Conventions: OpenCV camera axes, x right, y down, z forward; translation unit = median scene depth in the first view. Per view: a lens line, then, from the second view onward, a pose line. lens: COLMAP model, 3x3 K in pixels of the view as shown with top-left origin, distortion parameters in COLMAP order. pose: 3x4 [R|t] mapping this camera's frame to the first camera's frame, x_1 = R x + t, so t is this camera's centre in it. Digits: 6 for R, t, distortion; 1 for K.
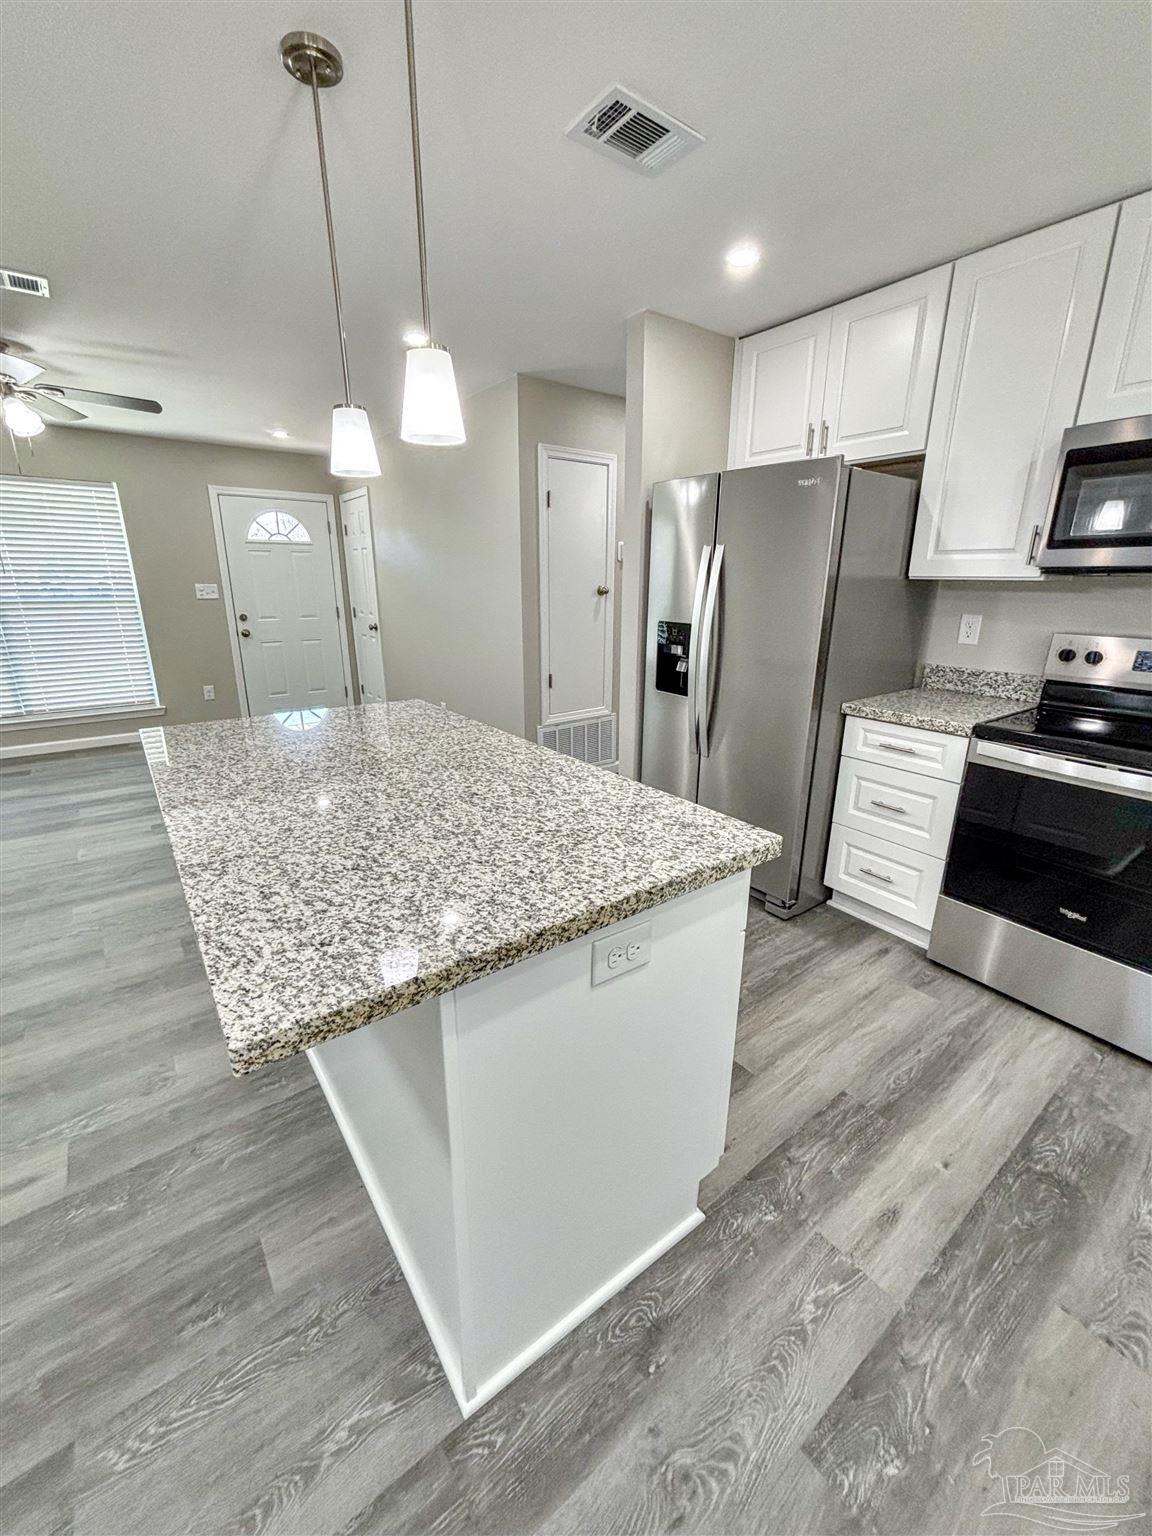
lens RADIAL K [[619.4, 0, 585.2], [0, 619.4, 767.5], [0, 0, 1]] dist [0.001983, 0.000308]
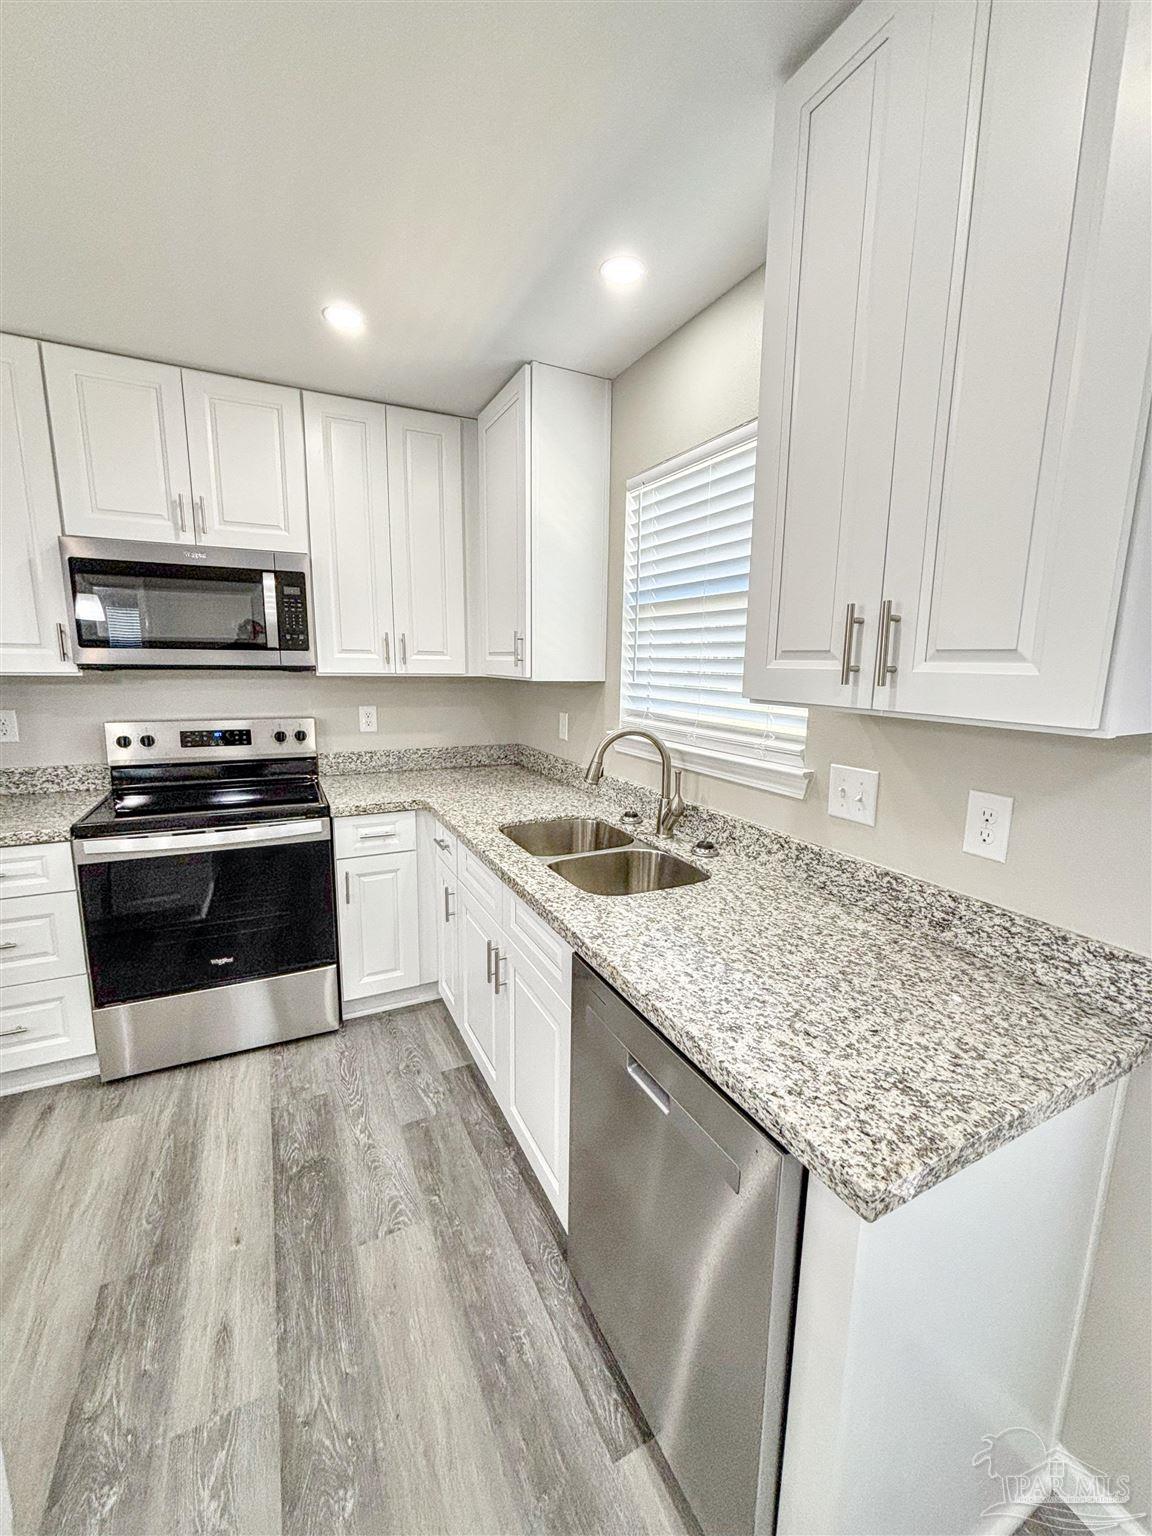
lens RADIAL K [[619.4, 0, 570.3], [0, 619.4, 773.0], [0, 0, 1]] dist [0.001983, 0.000308]
pose [[0.190789, -0.180087, 0.964971, -0.126177], [0.272733, 0.954049, 0.124125, -0.056956], [-0.942983, 0.239498, 0.231137, 0.043370]]
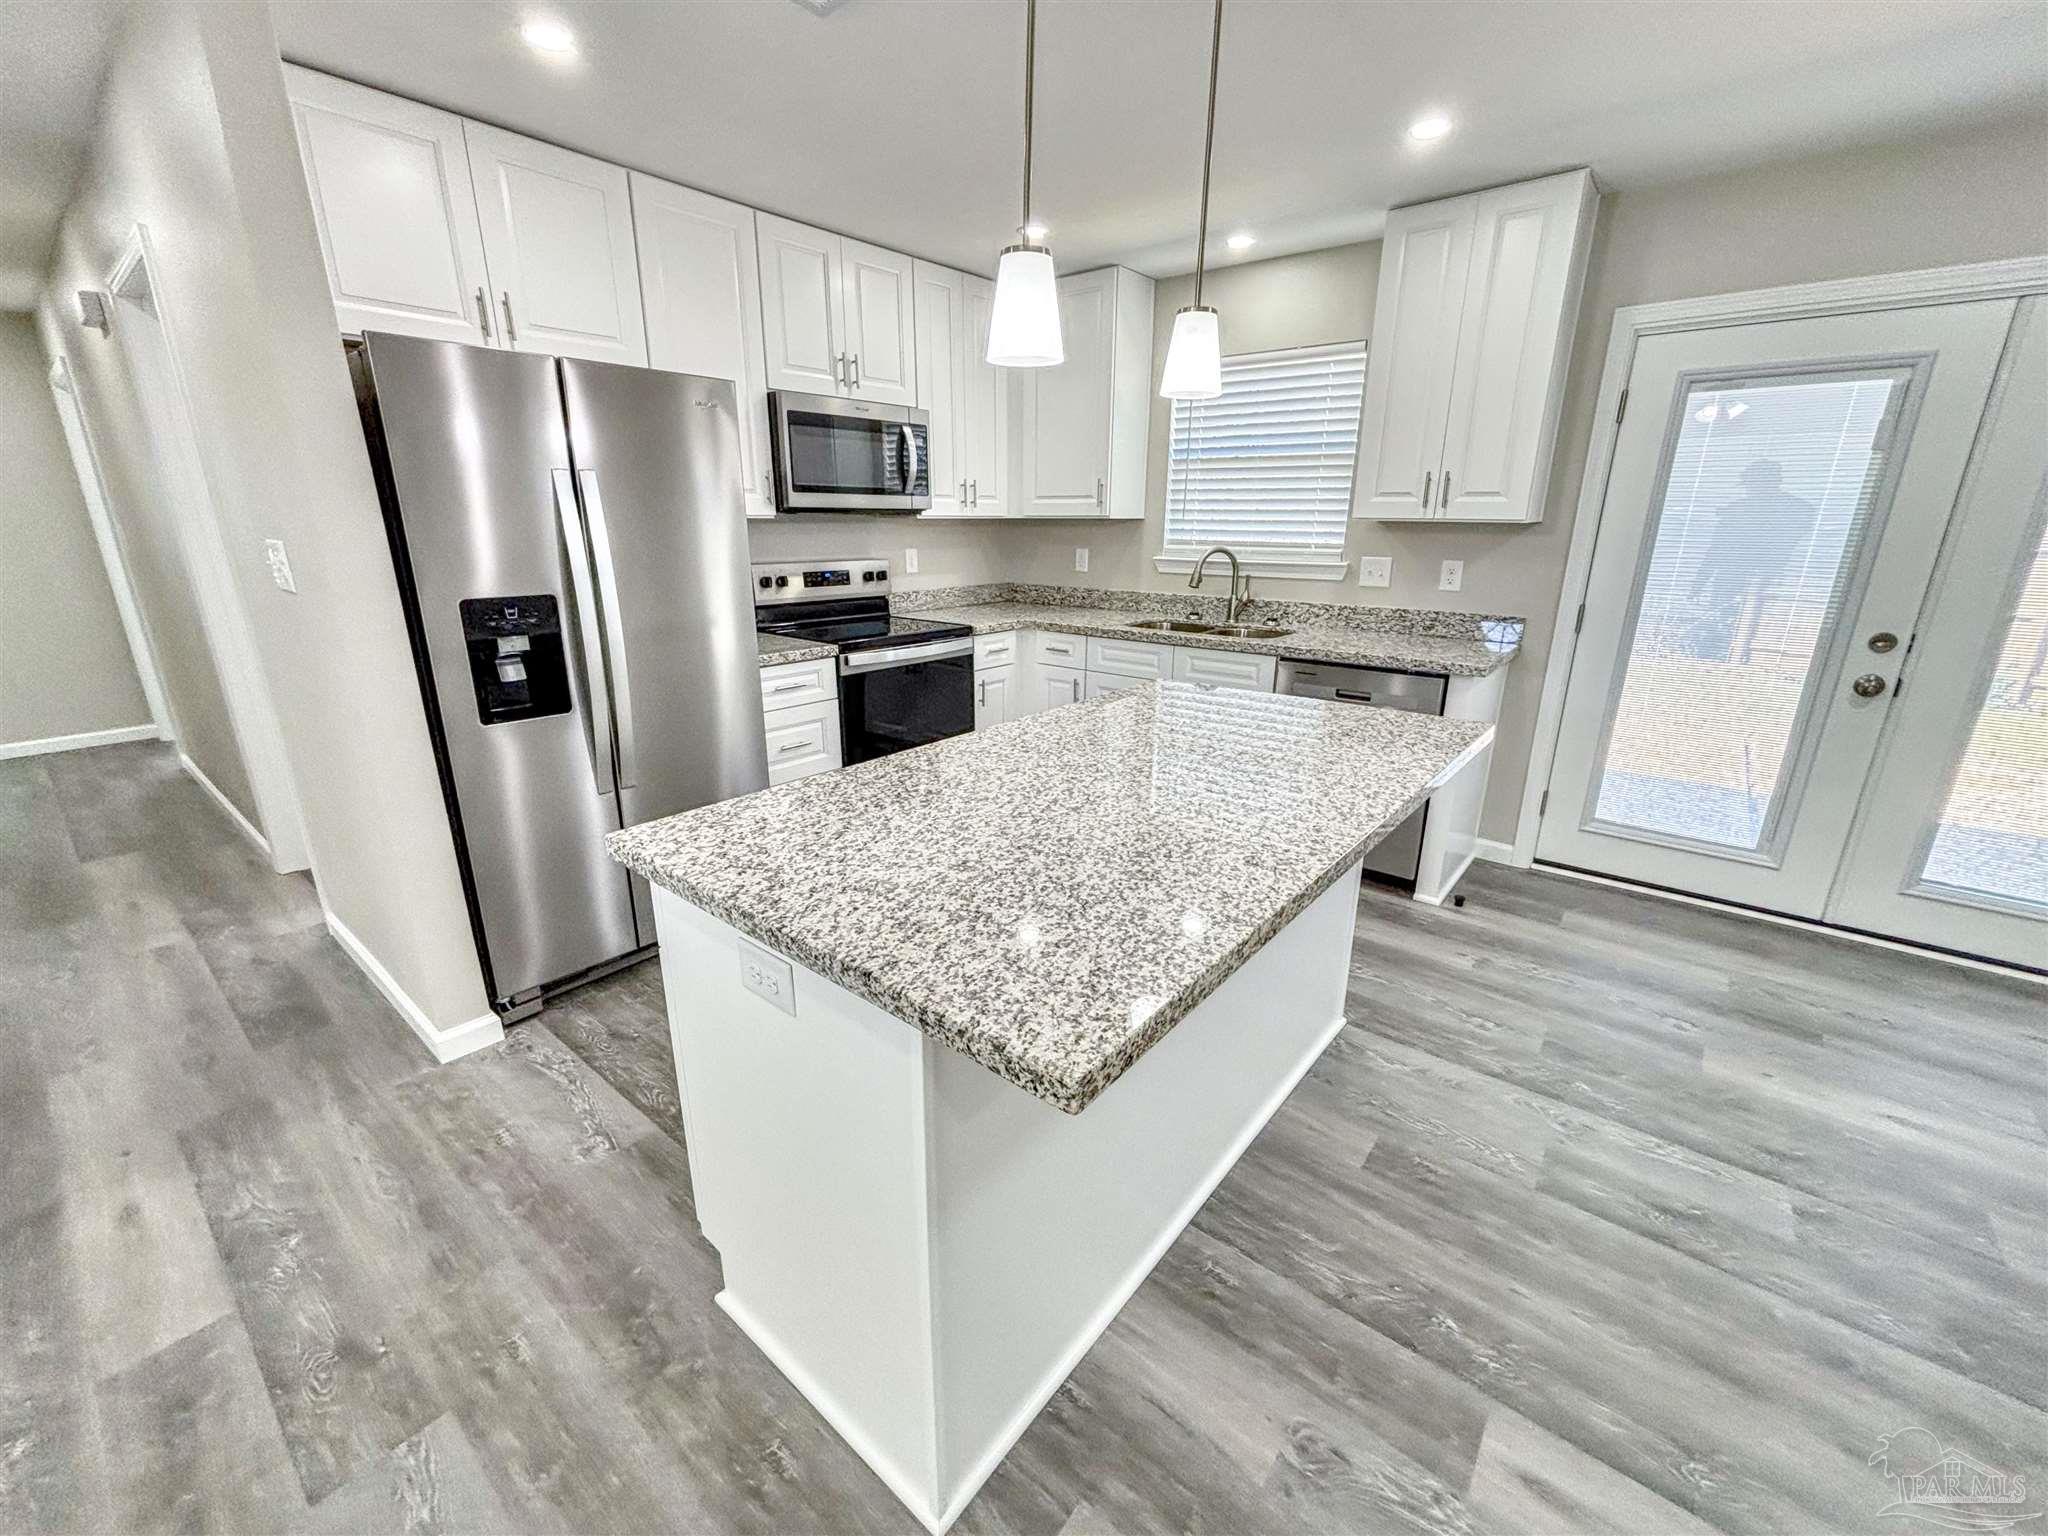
lens RADIAL K [[825.8, 0, 1020.5], [0, 825.8, 770.9], [0, 0, 1]] dist [0.001983, 0.000308]
pose [[-0.229195, -0.293968, 0.927929, -0.955556], [0.278148, 0.893776, 0.351850, -0.305388], [-0.932793, 0.338744, -0.123082, 0.953539]]
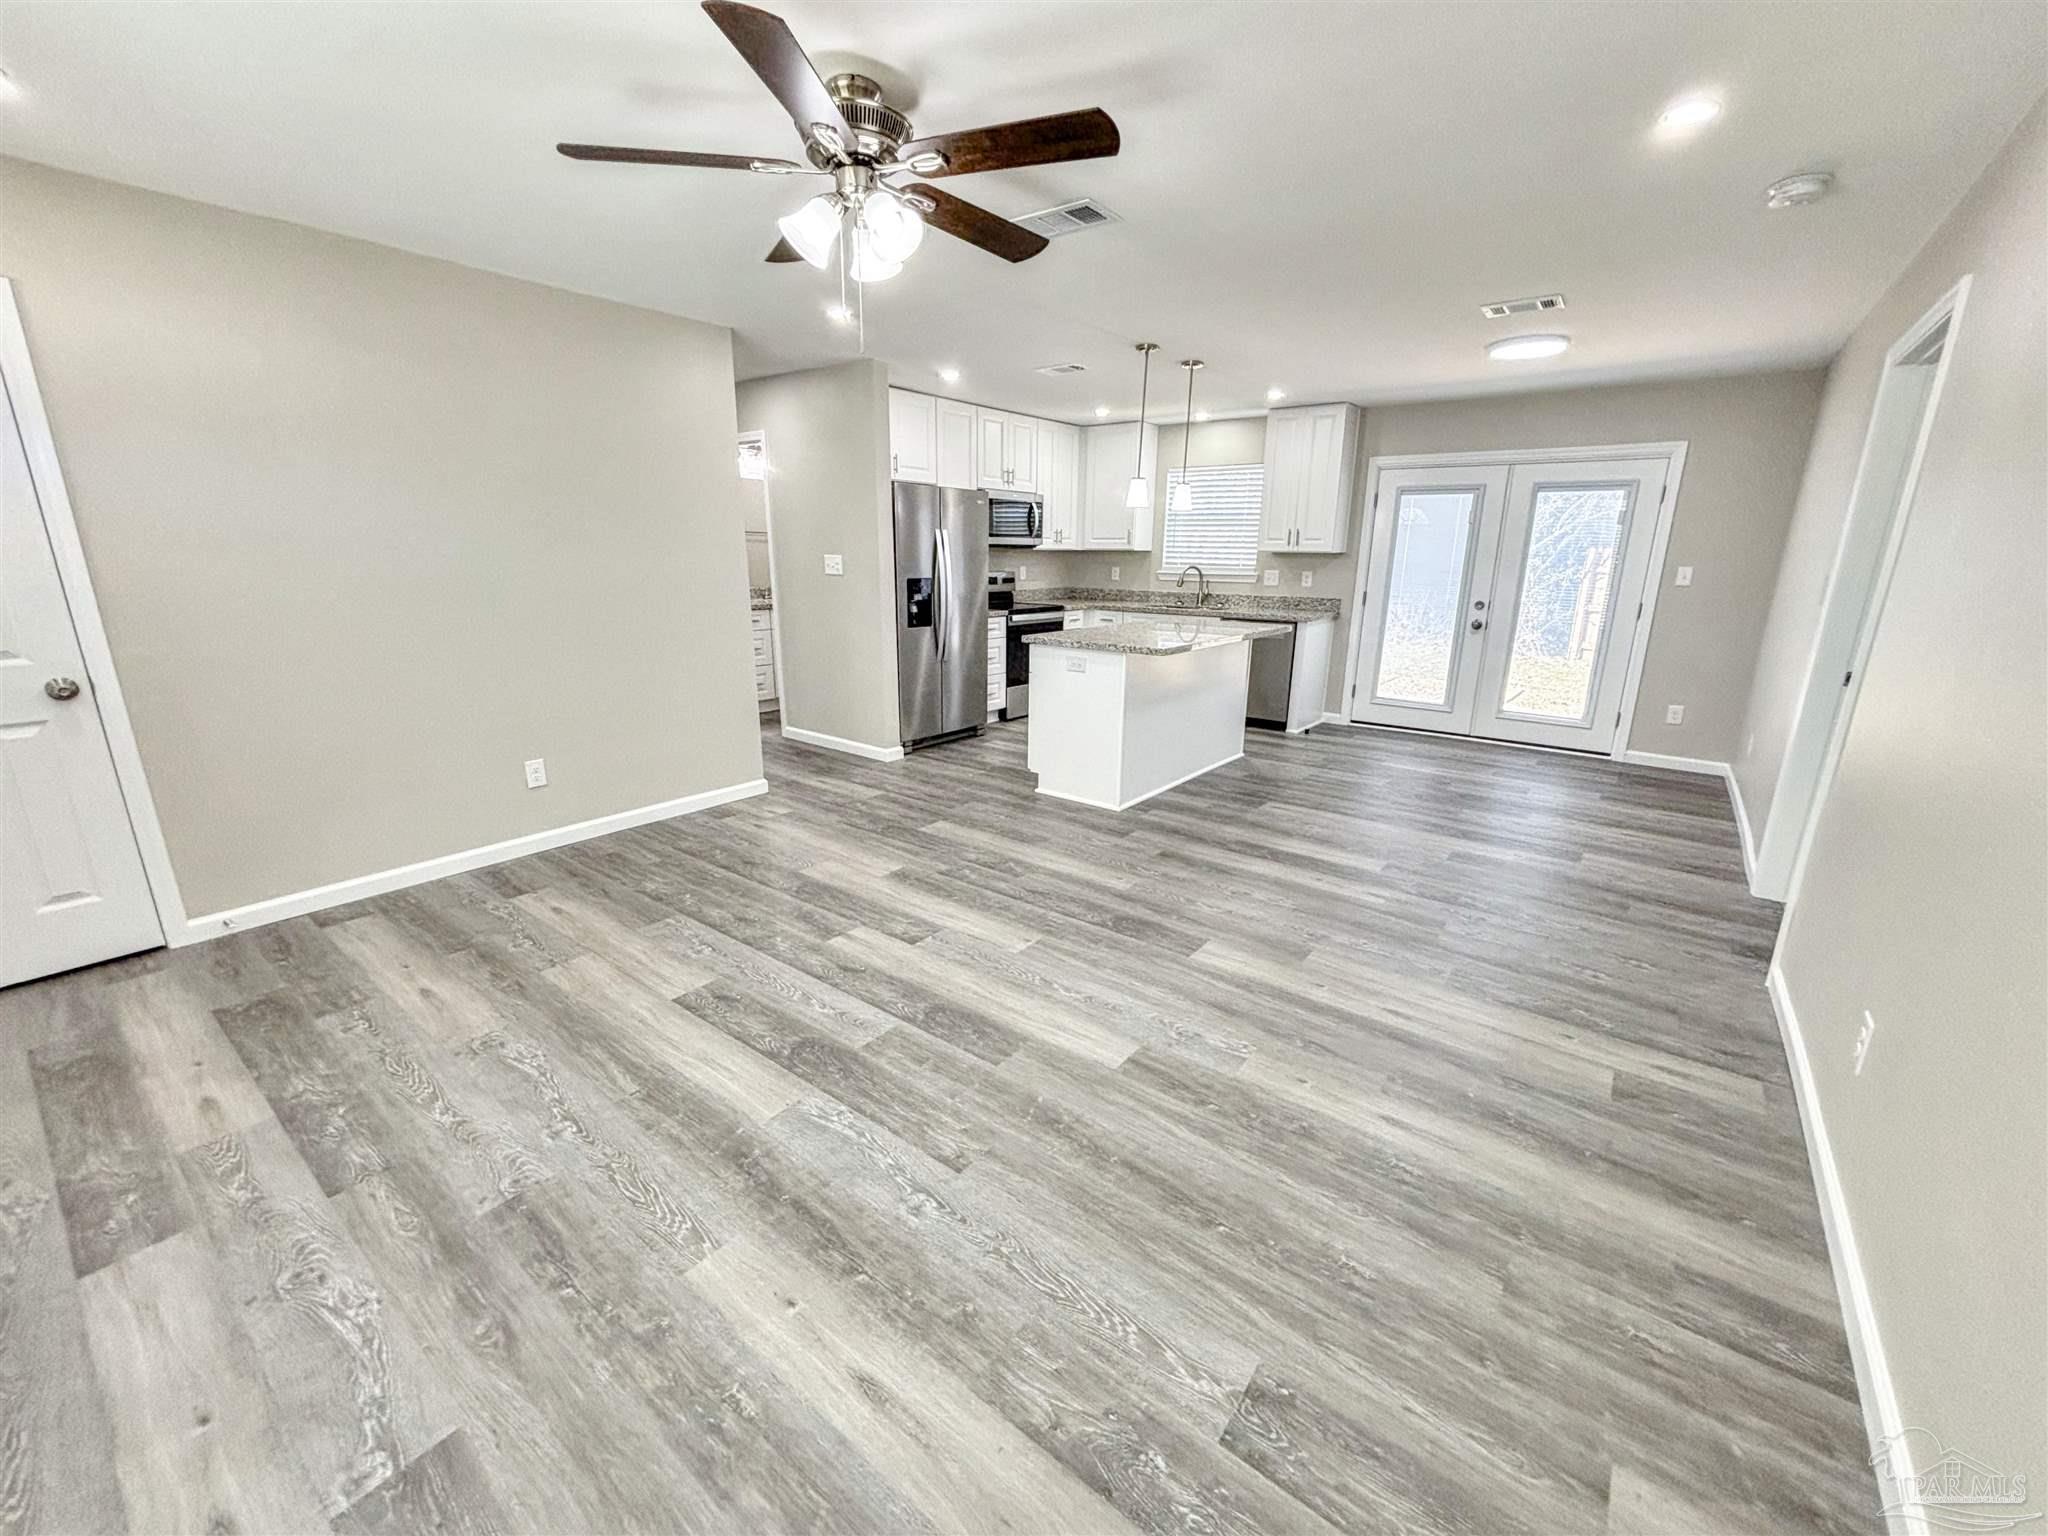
lens RADIAL K [[825.8, 0, 1025.9], [0, 825.8, 772.0], [0, 0, 1]] dist [0.001983, 0.000308]
pose [[-0.256556, -0.260344, 0.930806, -2.504921], [0.270157, 0.905339, 0.327684, -0.525568], [-0.928005, 0.335533, -0.161936, 1.659638]]
